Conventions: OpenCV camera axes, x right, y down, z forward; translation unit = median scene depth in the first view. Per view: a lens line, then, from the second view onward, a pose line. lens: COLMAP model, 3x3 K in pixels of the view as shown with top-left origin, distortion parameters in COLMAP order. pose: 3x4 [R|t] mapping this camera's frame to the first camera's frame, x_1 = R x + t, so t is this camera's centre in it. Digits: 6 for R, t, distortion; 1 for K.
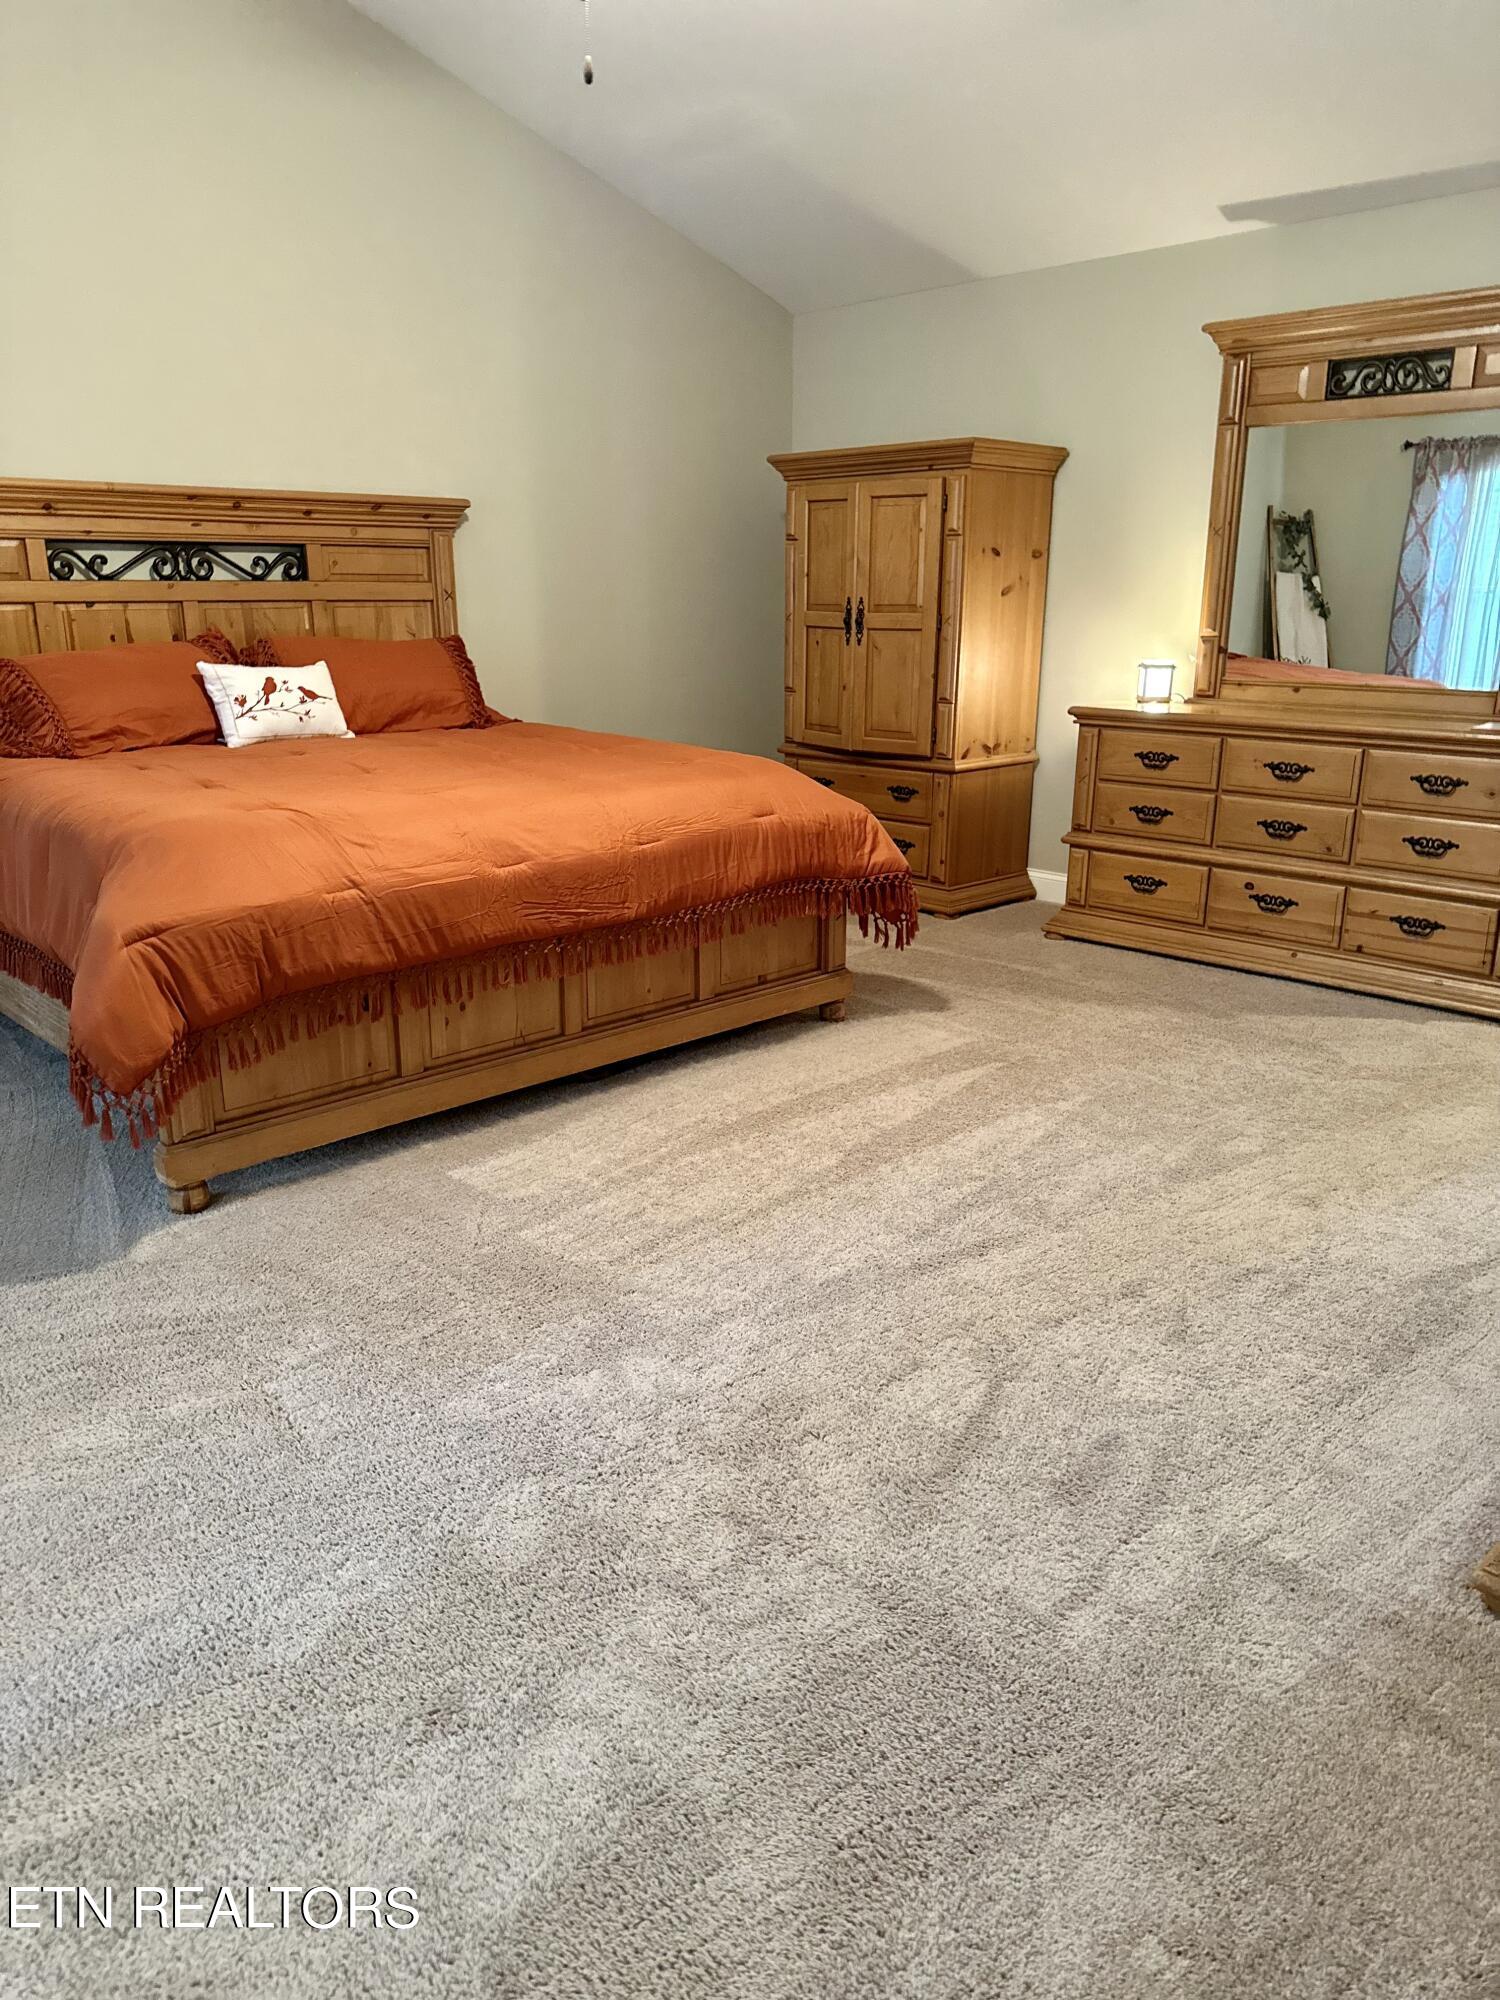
lens RADIAL K [[1416.7, 0, 758.7], [0, 1416.7, 998.0], [0, 0, 1]] dist [0.066133, -0.085413]
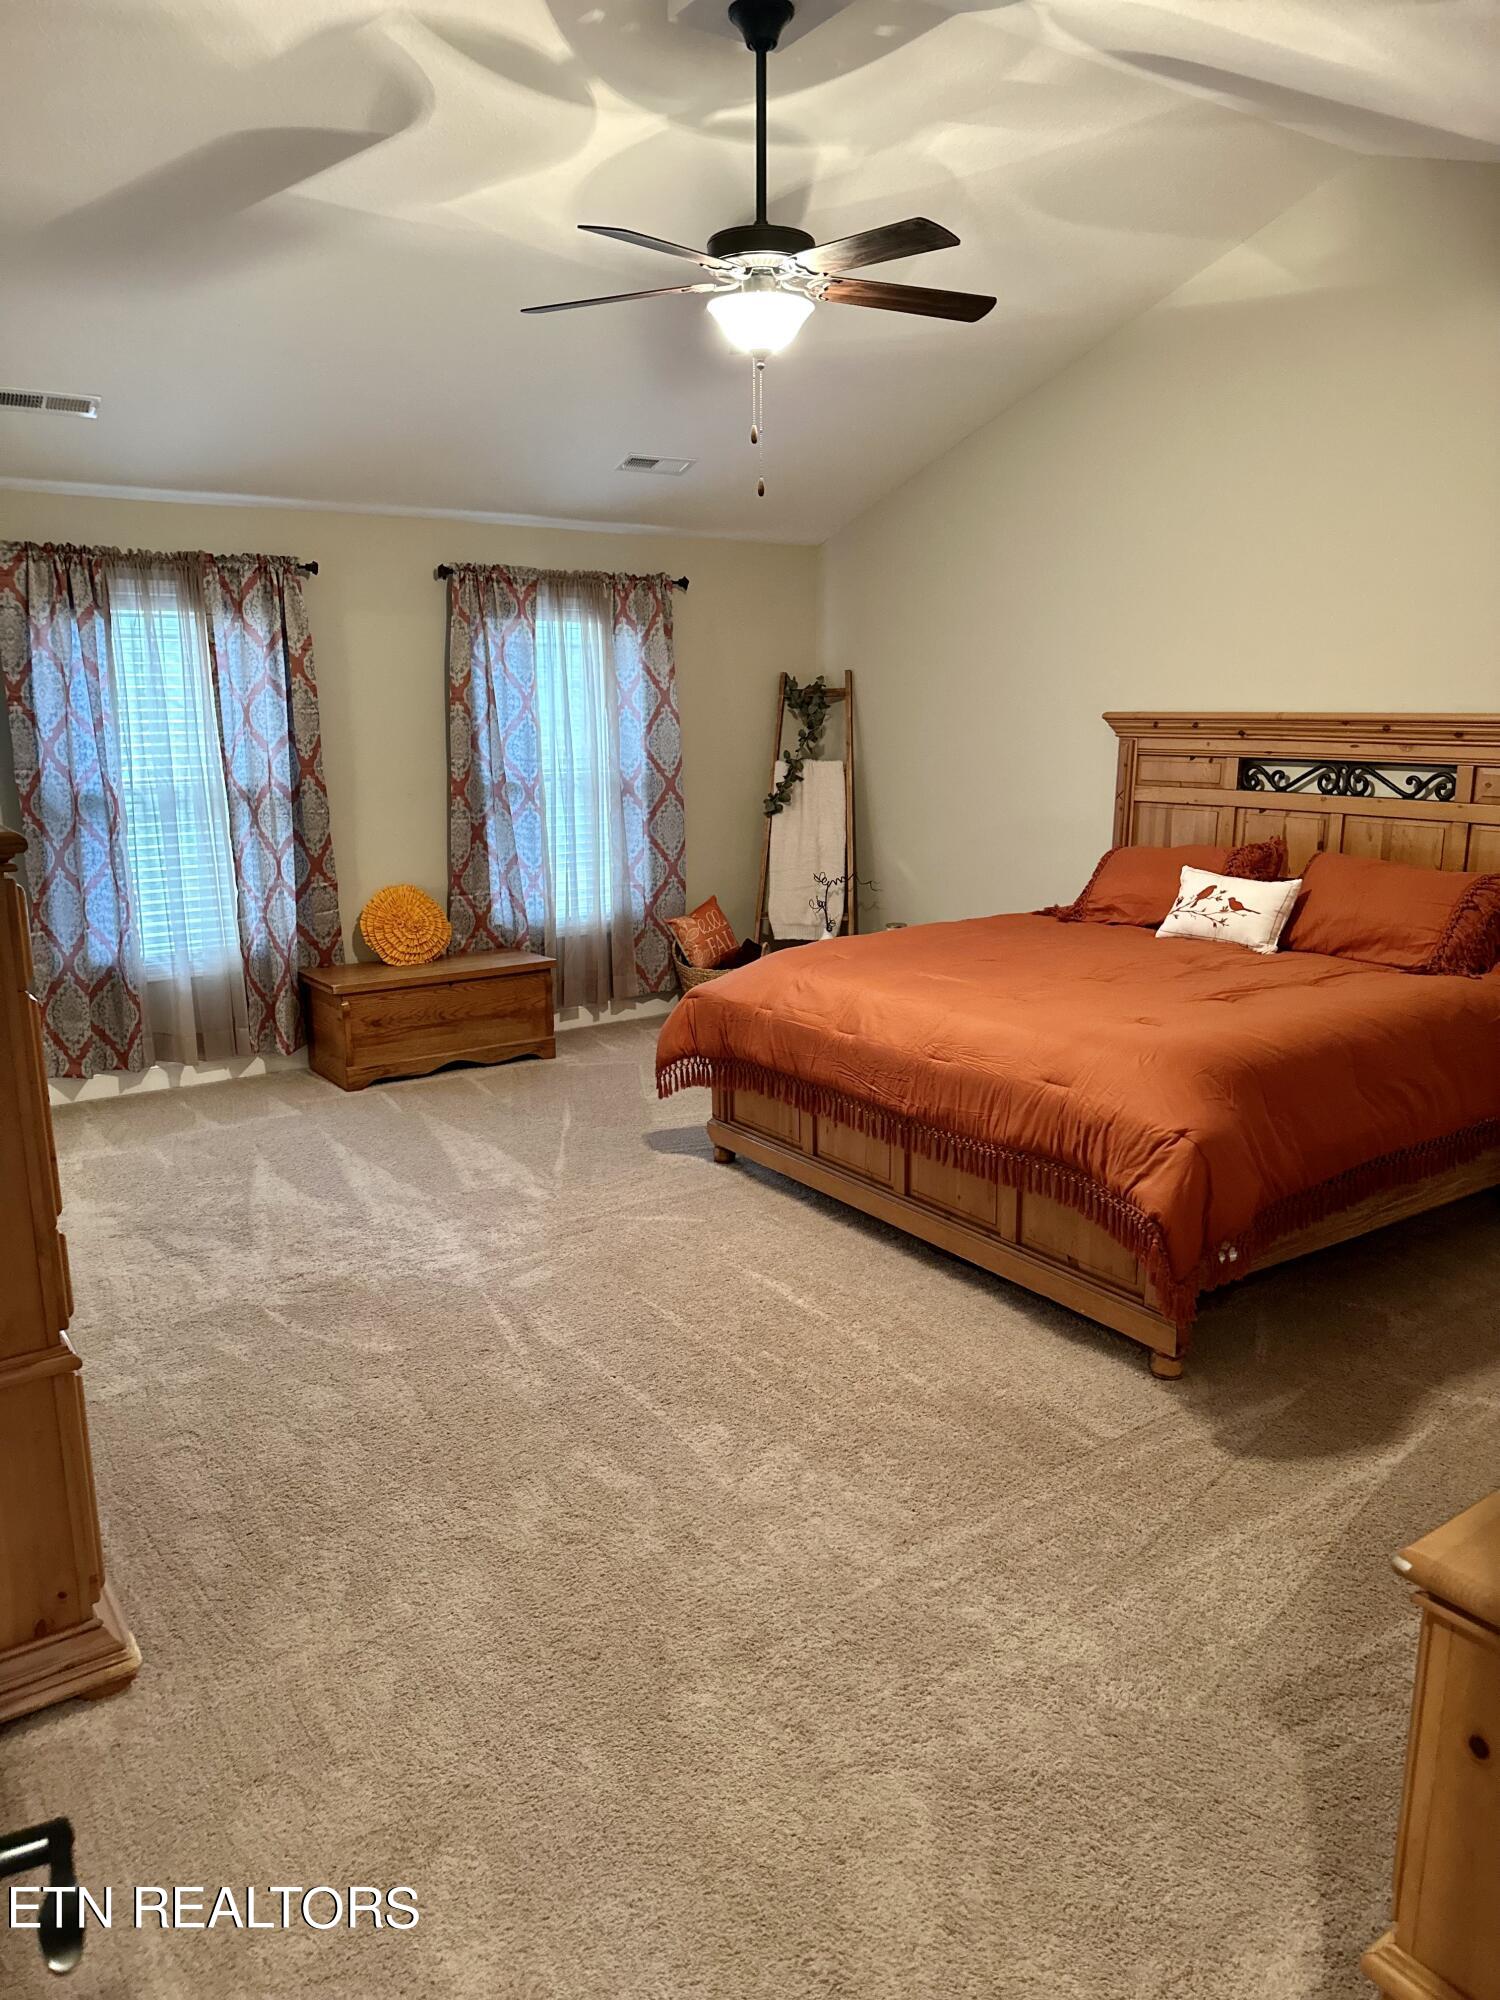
lens RADIAL K [[1416.7, 0, 751.2], [0, 1416.7, 1011.9], [0, 0, 1]] dist [0.066133, -0.085413]
pose [[-0.163260, 0.221123, -0.961484, 0.784196], [-0.265541, 0.928747, 0.258683, -0.307337], [0.950176, 0.297546, -0.092910, 0.737285]]
